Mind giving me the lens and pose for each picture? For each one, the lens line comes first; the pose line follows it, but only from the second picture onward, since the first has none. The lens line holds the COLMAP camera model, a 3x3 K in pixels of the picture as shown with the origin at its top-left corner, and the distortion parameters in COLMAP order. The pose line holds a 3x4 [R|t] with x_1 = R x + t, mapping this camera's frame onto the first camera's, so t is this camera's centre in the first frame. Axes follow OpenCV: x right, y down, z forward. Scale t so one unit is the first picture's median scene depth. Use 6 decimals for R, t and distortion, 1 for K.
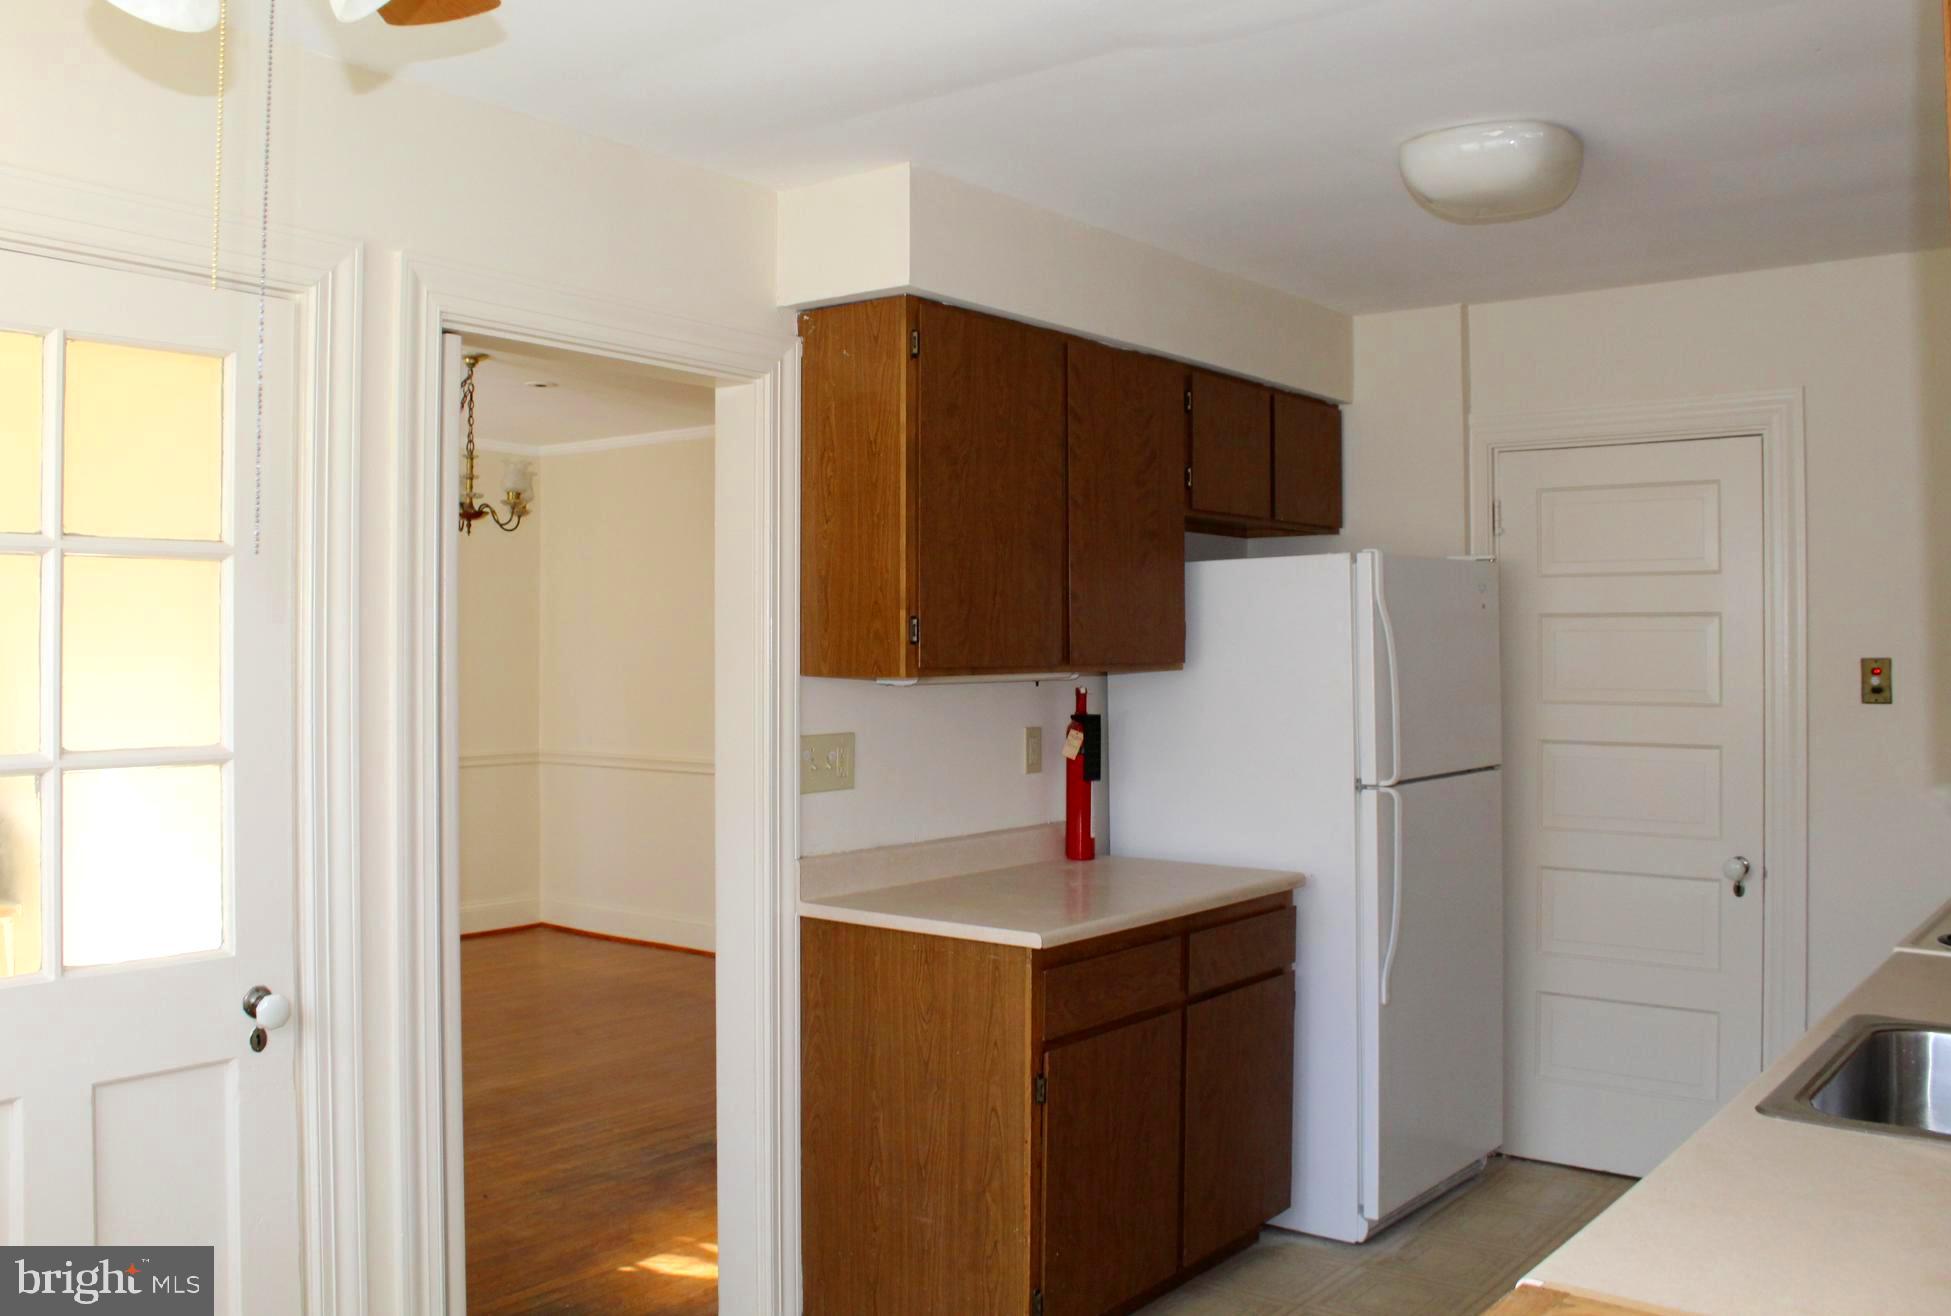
lens RADIAL K [[1697.5, 0, 975.5], [0, 1697.5, 658.0], [0, 0, 1]] dist [-0.121507, -0.001345]
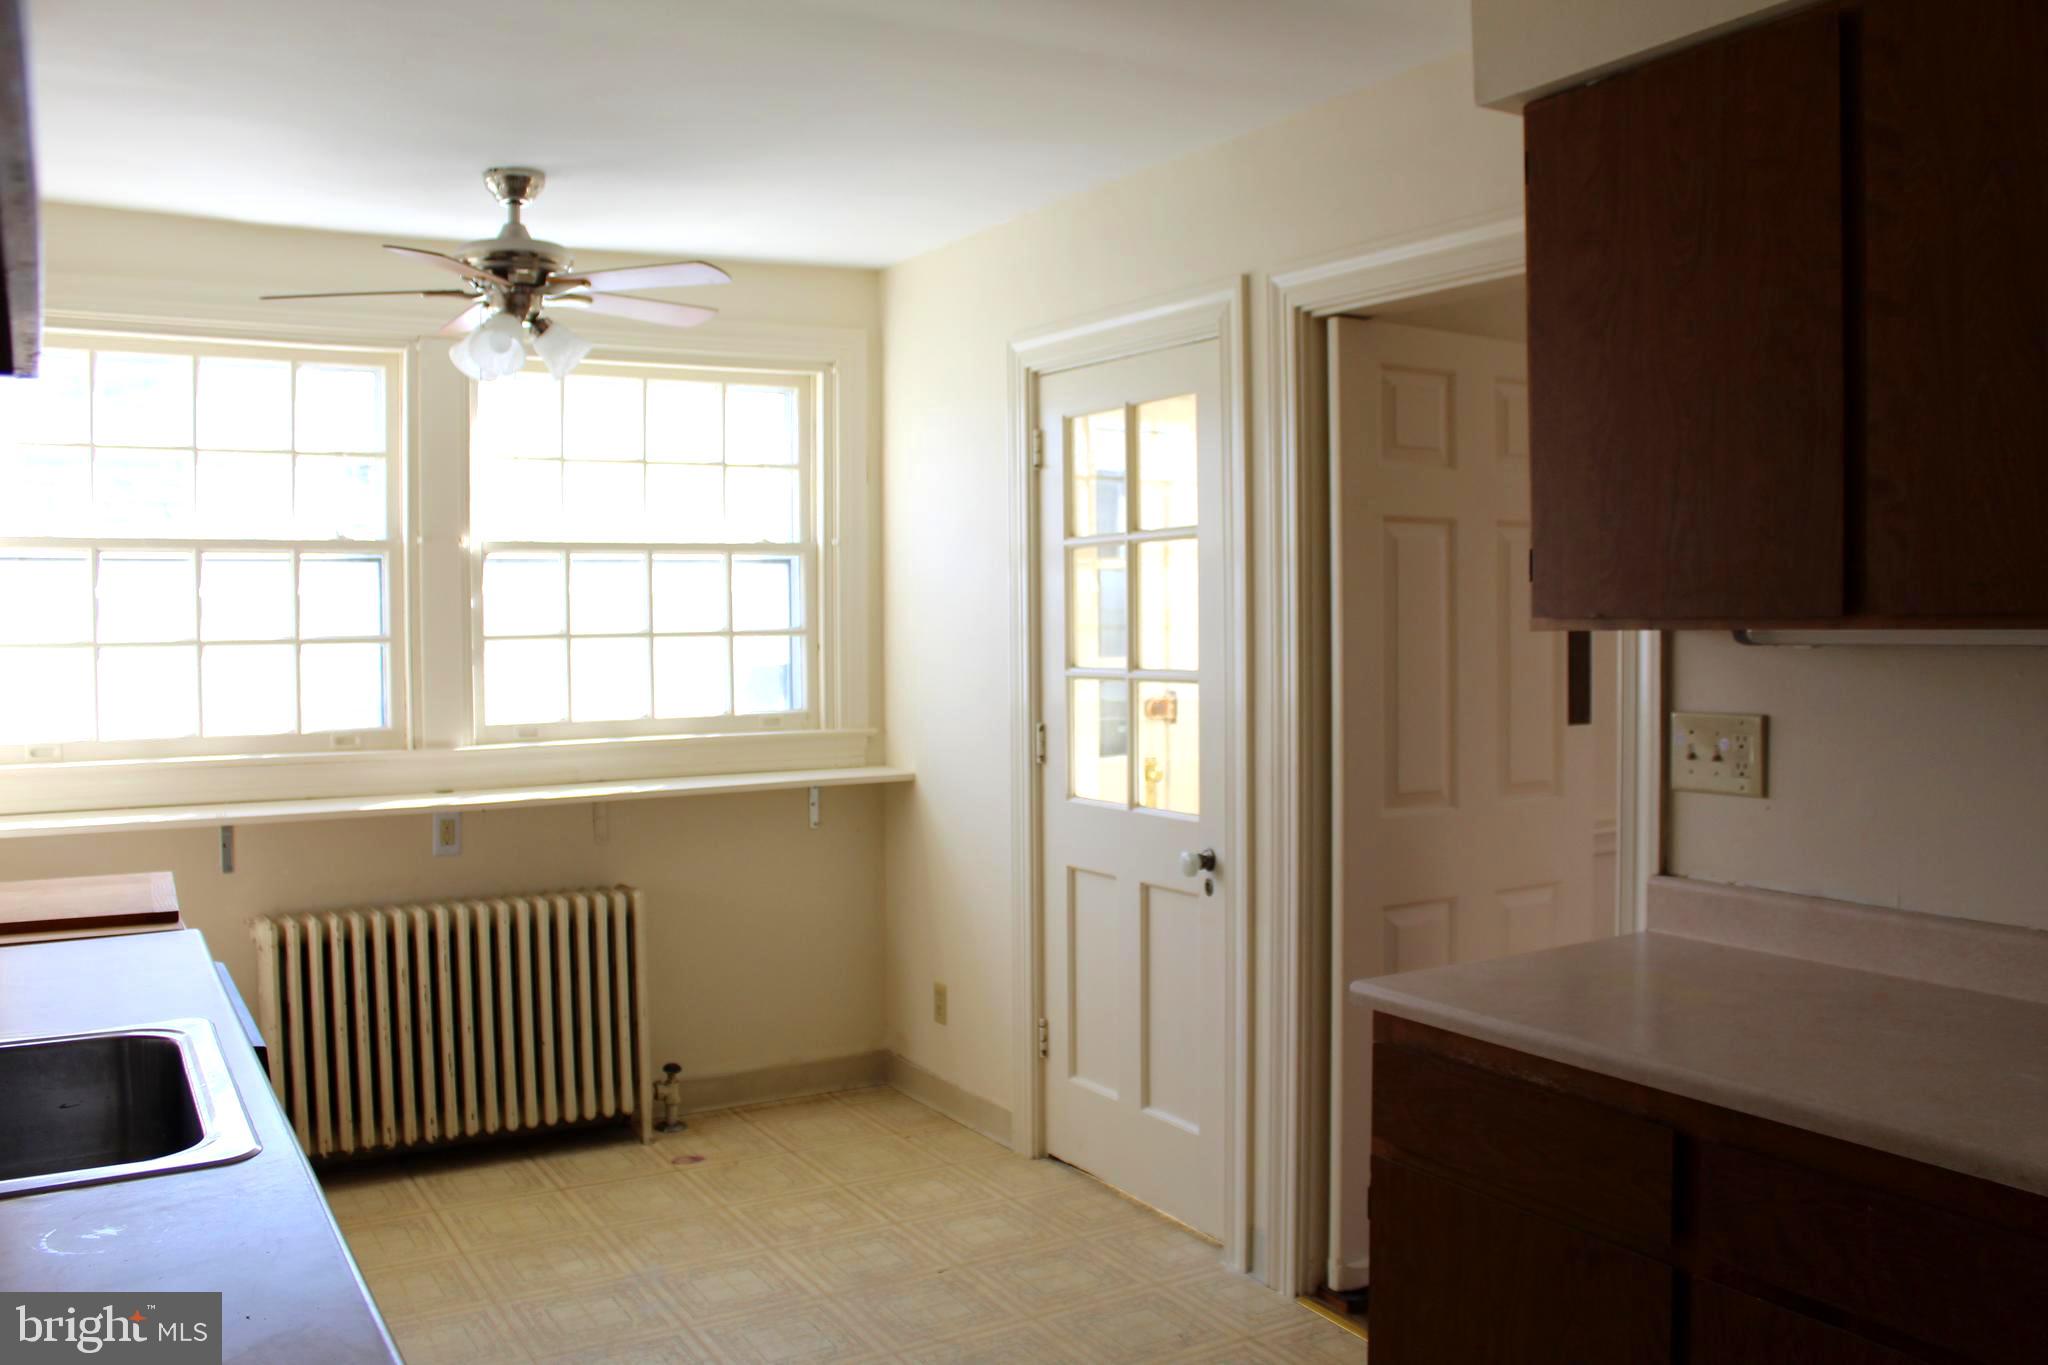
lens RADIAL K [[1705.6, 0, 1020.3], [0, 1705.6, 670.0], [0, 0, 1]] dist [-0.176190, 0.182495]
pose [[-0.372160, 0.036608, -0.927446, 0.773659], [0.011068, 0.999326, 0.035004, 0.000347], [0.928102, 0.002762, -0.372315, 1.153376]]
